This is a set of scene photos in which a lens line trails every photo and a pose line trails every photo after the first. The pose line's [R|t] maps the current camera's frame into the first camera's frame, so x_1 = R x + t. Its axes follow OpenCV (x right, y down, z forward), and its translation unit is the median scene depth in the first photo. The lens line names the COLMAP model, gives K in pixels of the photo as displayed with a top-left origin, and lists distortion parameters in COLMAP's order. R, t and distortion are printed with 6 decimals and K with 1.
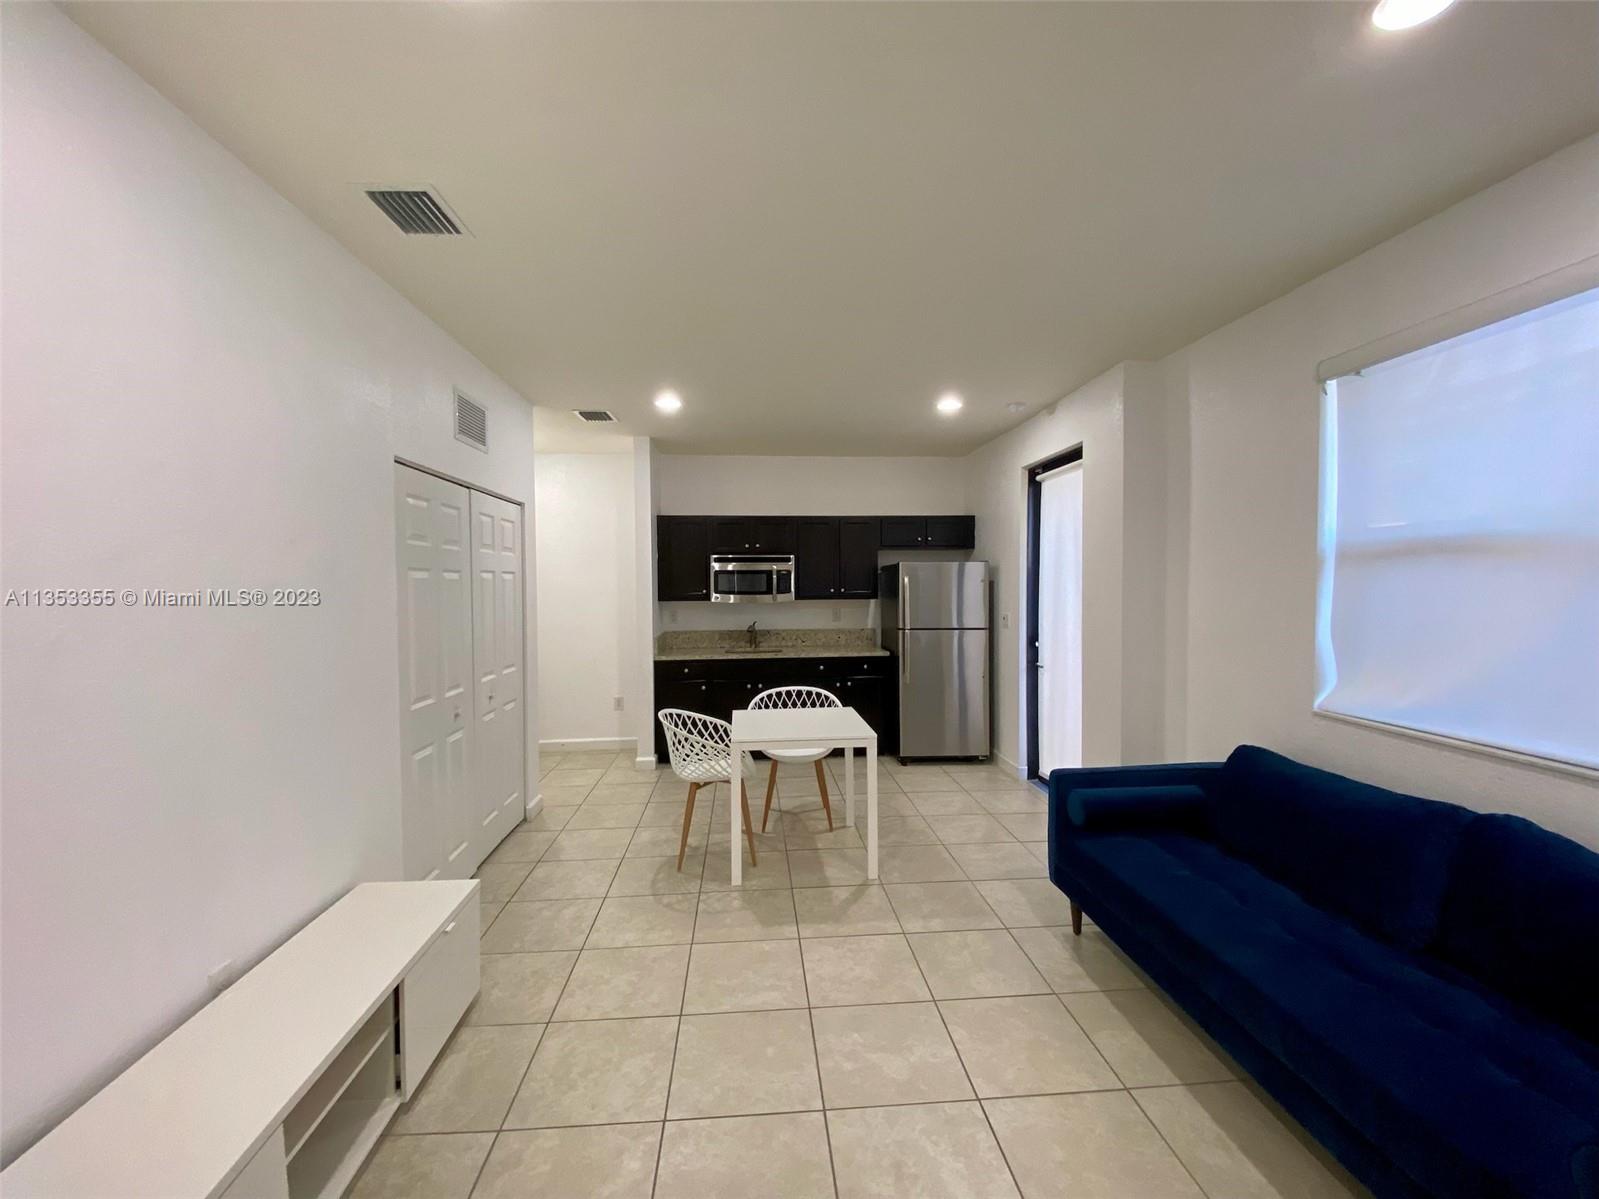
lens RADIAL K [[641.4, 0, 793.5], [0, 641.4, 600.6], [0, 0, 1]] dist [0.035926, -0.028861]
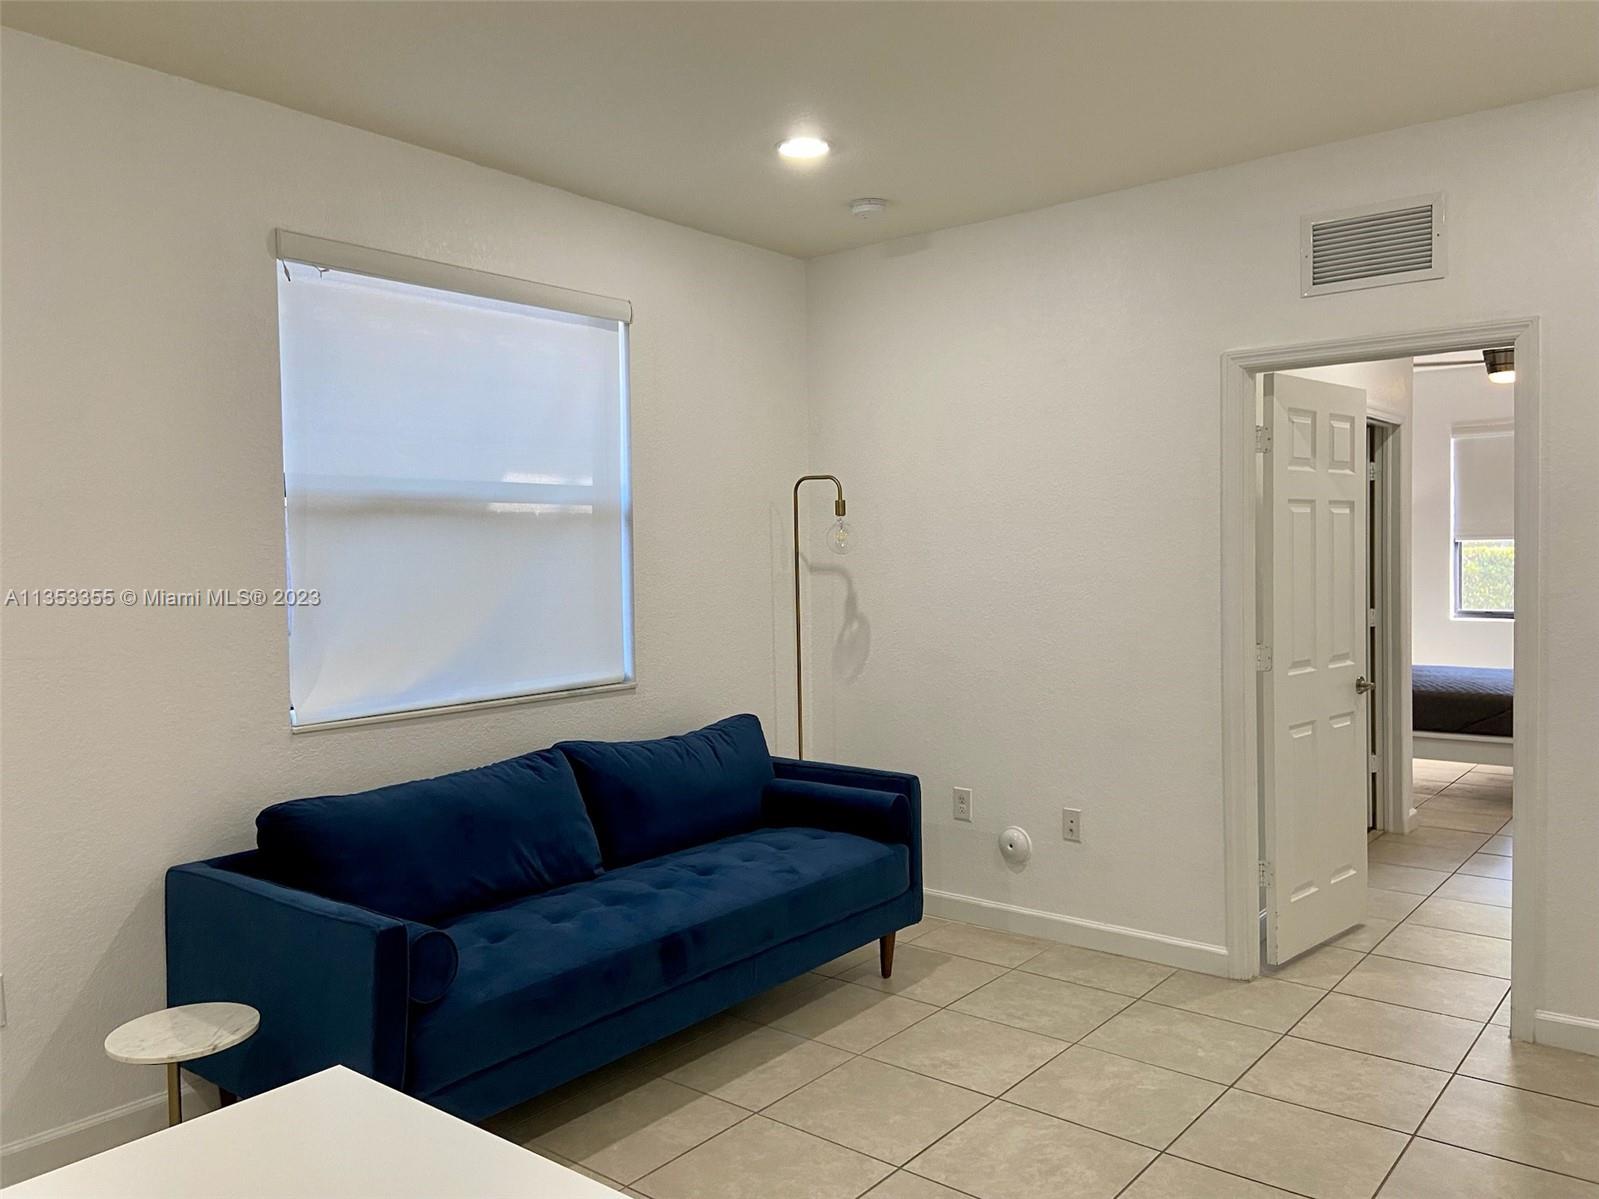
lens RADIAL K [[1196.3, 0, 793.3], [0, 1196.3, 569.2], [0, 0, 1]] dist [0.005775, -0.001996]
pose [[-0.719920, 0.008769, 0.694002, -0.276776], [0.043416, 0.998531, 0.032421, -0.011251], [-0.692698, 0.053471, -0.719243, 0.892080]]
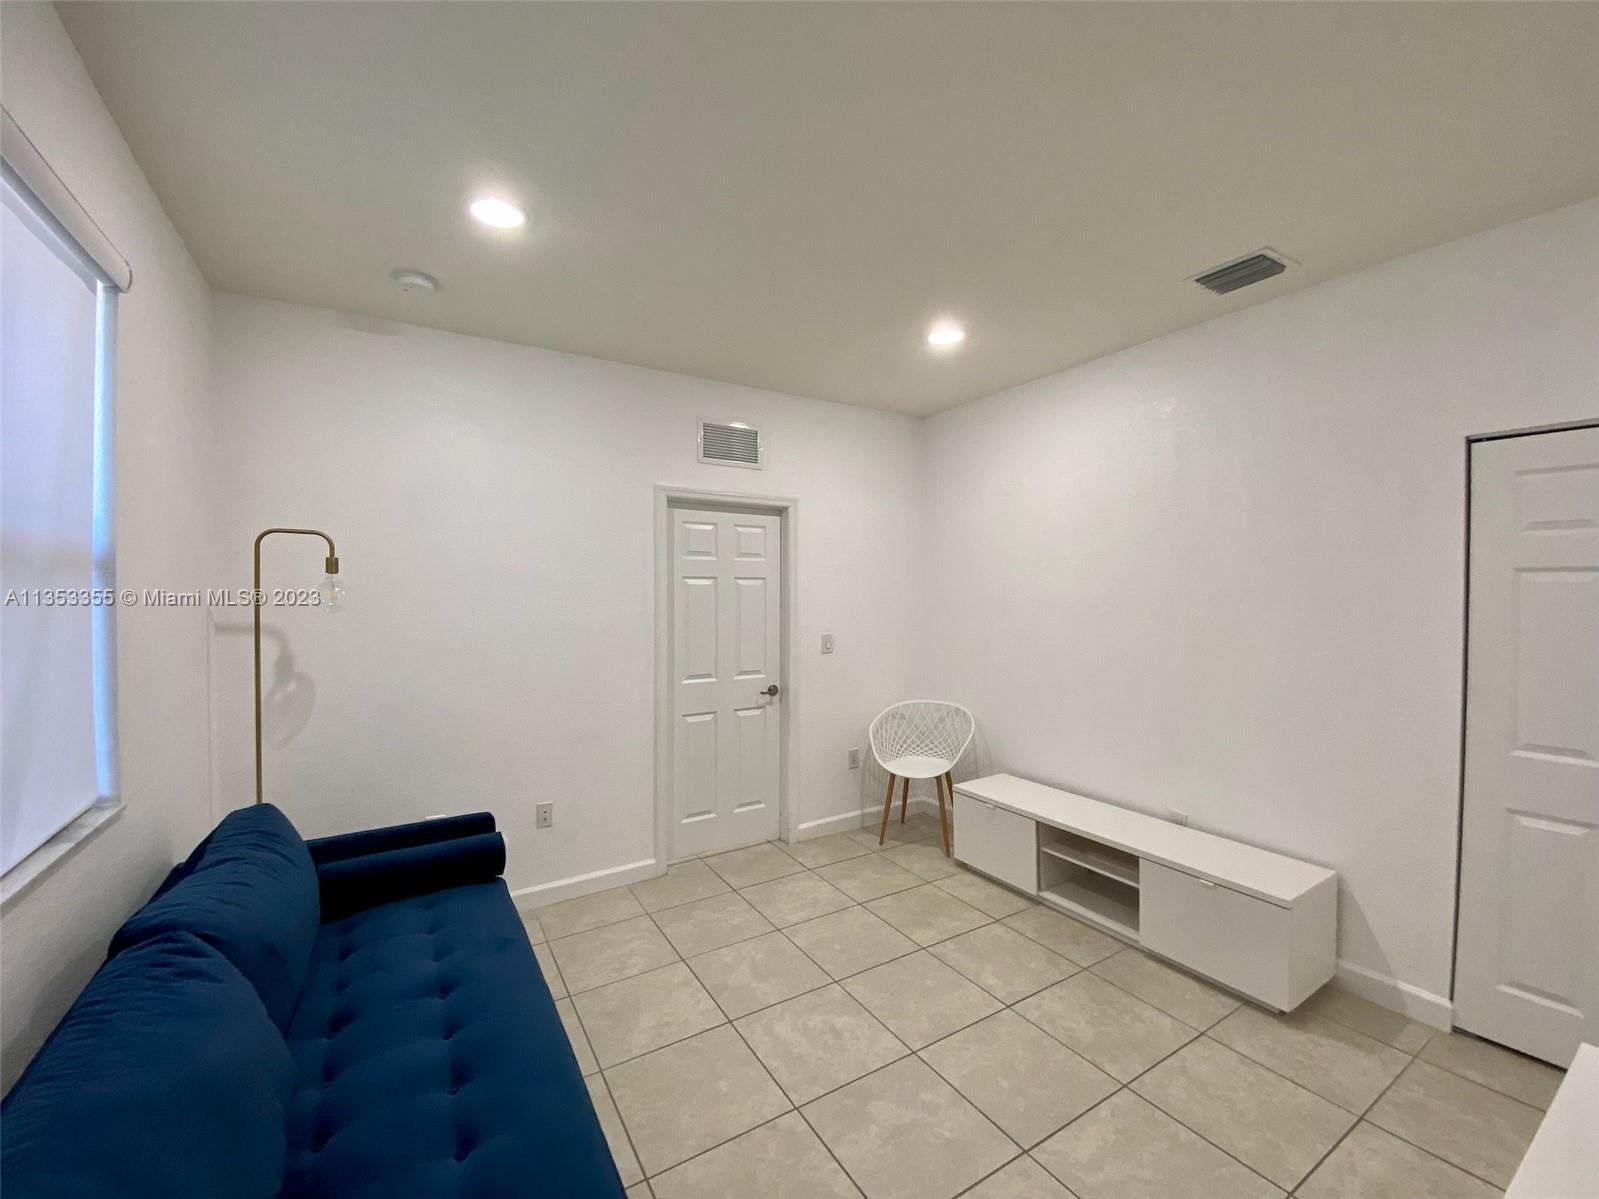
lens RADIAL K [[641.4, 0, 793.5], [0, 641.4, 600.6], [0, 0, 1]] dist [0.035926, -0.028861]
pose [[-0.892303, 0.015460, -0.451172, 0.306752], [-0.004476, 0.999061, 0.043087, -0.025125], [0.451415, 0.040466, -0.891396, 0.782697]]
